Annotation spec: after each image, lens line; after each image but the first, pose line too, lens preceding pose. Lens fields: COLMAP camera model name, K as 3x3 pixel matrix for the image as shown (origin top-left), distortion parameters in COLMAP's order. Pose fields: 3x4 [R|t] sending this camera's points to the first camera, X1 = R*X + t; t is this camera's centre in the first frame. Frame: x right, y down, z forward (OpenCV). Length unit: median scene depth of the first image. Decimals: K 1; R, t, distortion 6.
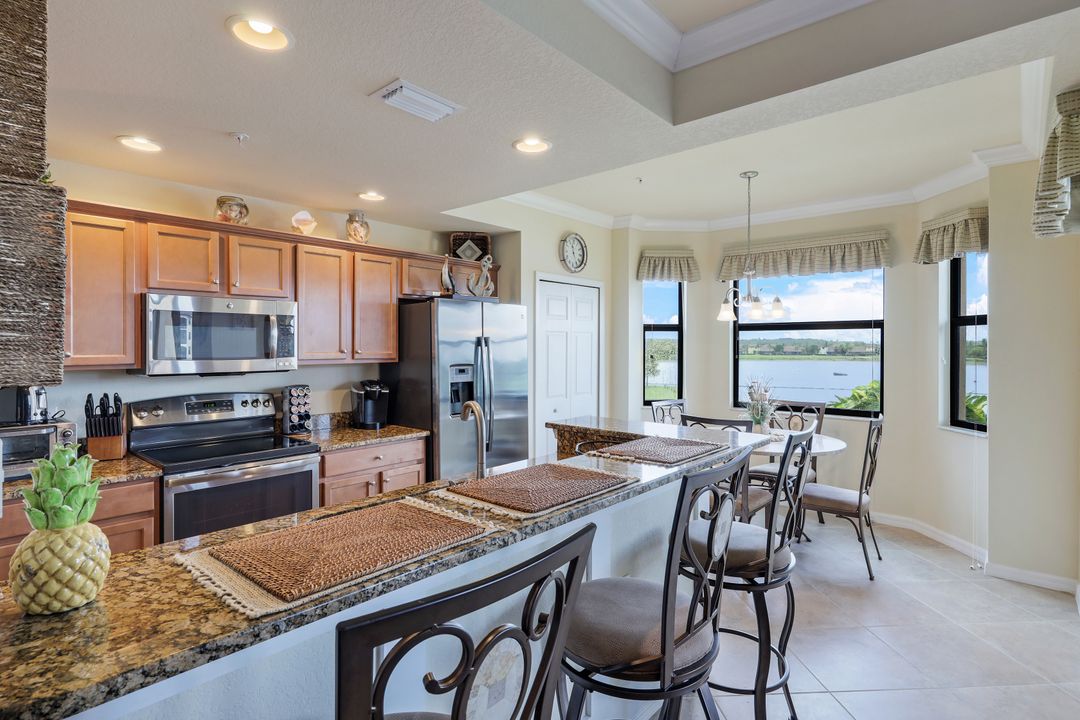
lens RADIAL K [[546.3, 0, 535.4], [0, 546.3, 349.7], [0, 0, 1]] dist [-0.000237, 0.000151]
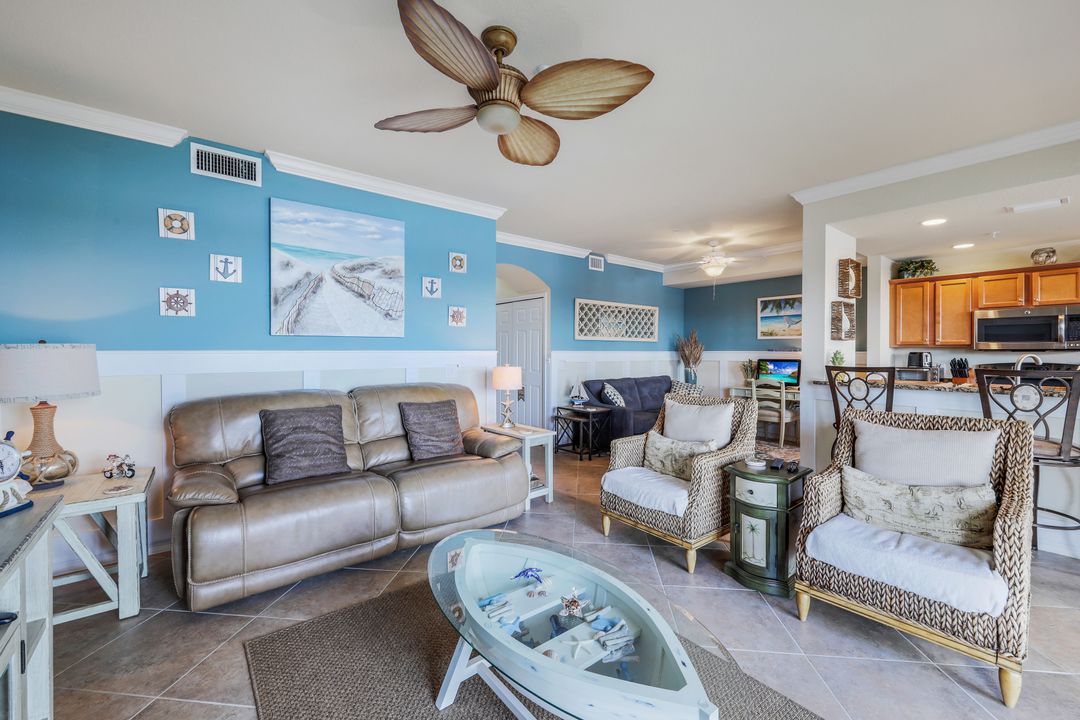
lens RADIAL K [[443.2, 0, 537.9], [0, 443.2, 350.2], [0, 0, 1]] dist [0.001442, 0.000135]
pose [[-0.177867, -0.003648, -0.984048, 0.989769], [-0.003492, 0.999989, -0.003076, 0.045391], [0.984048, 0.002889, -0.177878, -0.282433]]
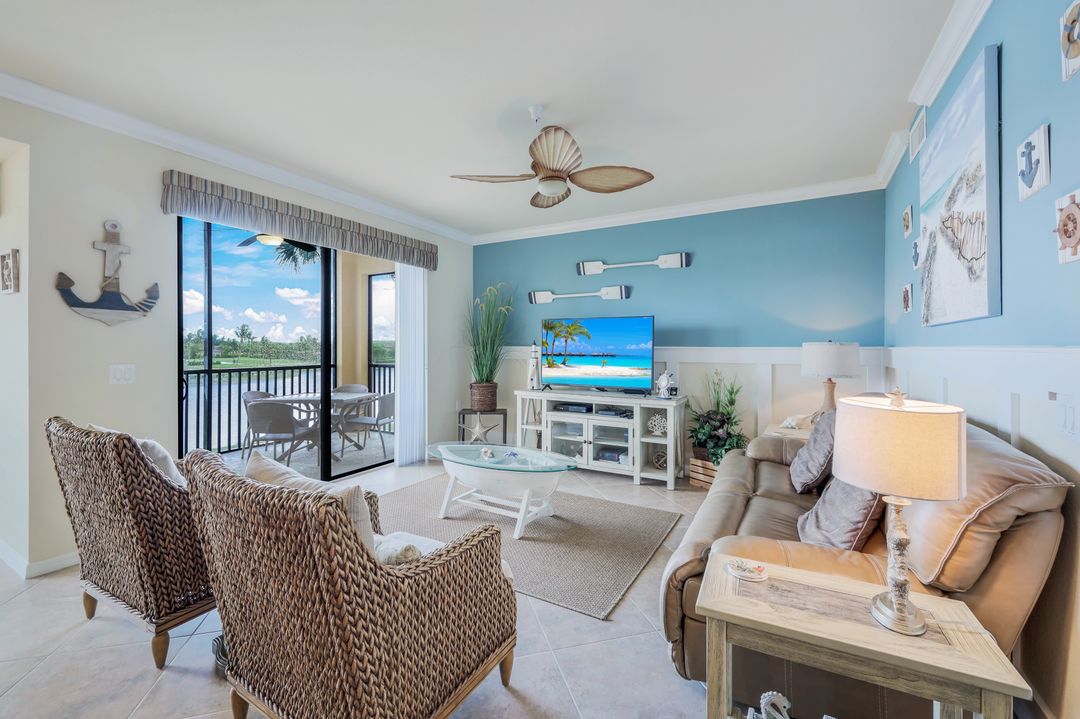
lens RADIAL K [[443.2, 0, 537.9], [0, 443.2, 349.7], [0, 0, 1]] dist [0.001442, 0.000135]
pose [[-0.186141, -0.012808, 0.982440, -0.393082], [0.003945, 0.999897, 0.013782, 0.035366], [-0.982515, 0.006441, -0.186071, -0.270062]]
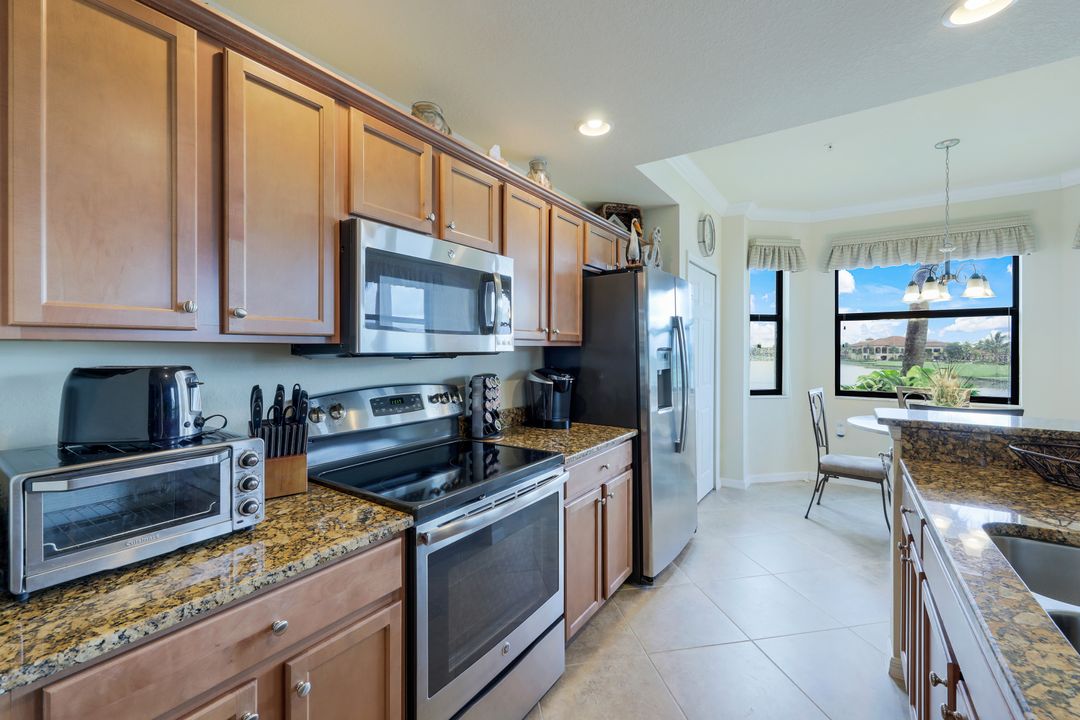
lens RADIAL K [[443.2, 0, 537.9], [0, 443.2, 350.2], [0, 0, 1]] dist [0.001442, 0.000135]
pose [[0.994044, -0.001873, 0.108963, -0.431644], [0.002285, 0.999991, -0.003652, 0.034206], [-0.108955, 0.003879, 0.994039, 0.373539]]
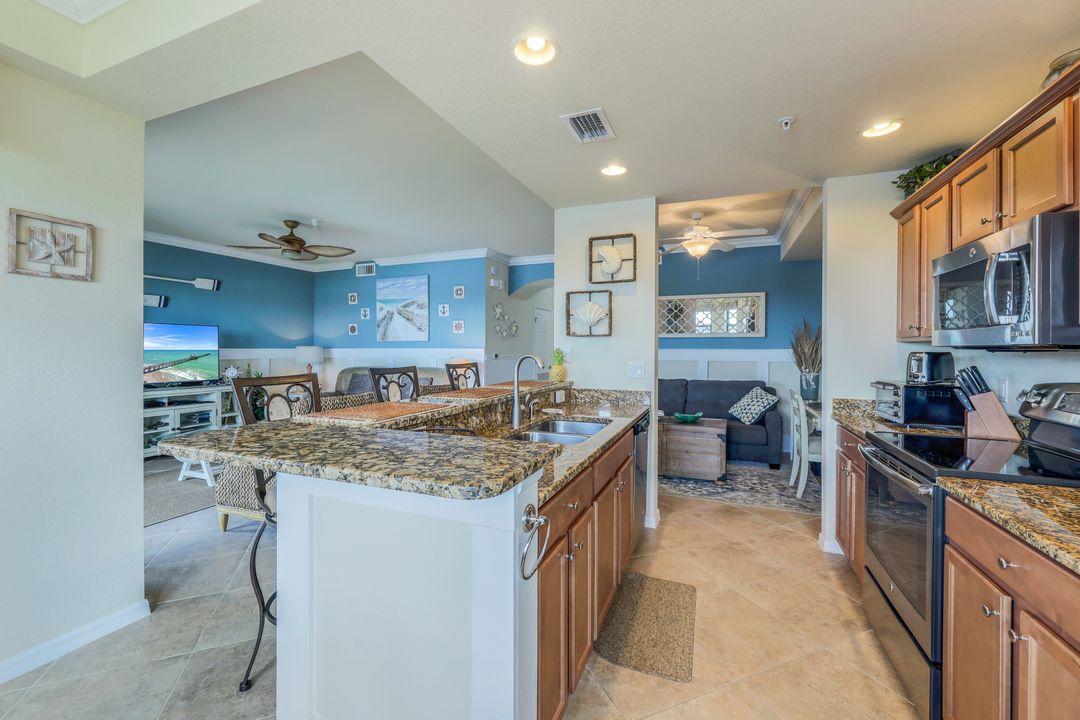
lens RADIAL K [[443.2, 0, 537.9], [0, 443.2, 350.2], [0, 0, 1]] dist [0.001442, 0.000135]
pose [[-0.948211, -0.000591, -0.317640, 0.139406], [-0.002815, 0.999975, 0.006544, 0.037998], [0.317628, 0.007099, -0.948189, 1.155977]]
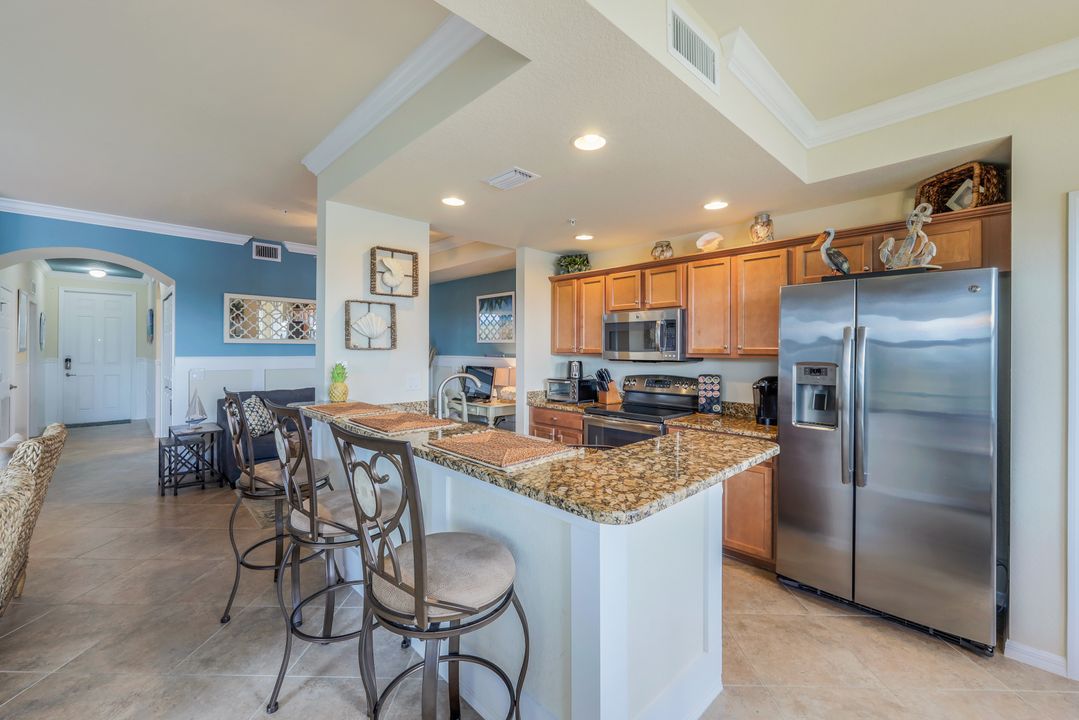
lens RADIAL K [[445.5, 0, 538.3], [0, 445.5, 351.6], [0, 0, 1]] dist [-0.000575, 0.000167]
pose [[-0.092611, 0.006290, -0.995683, 0.601022], [-0.007368, 0.999948, 0.007003, 0.008817], [0.995675, 0.007985, -0.092559, 0.704662]]
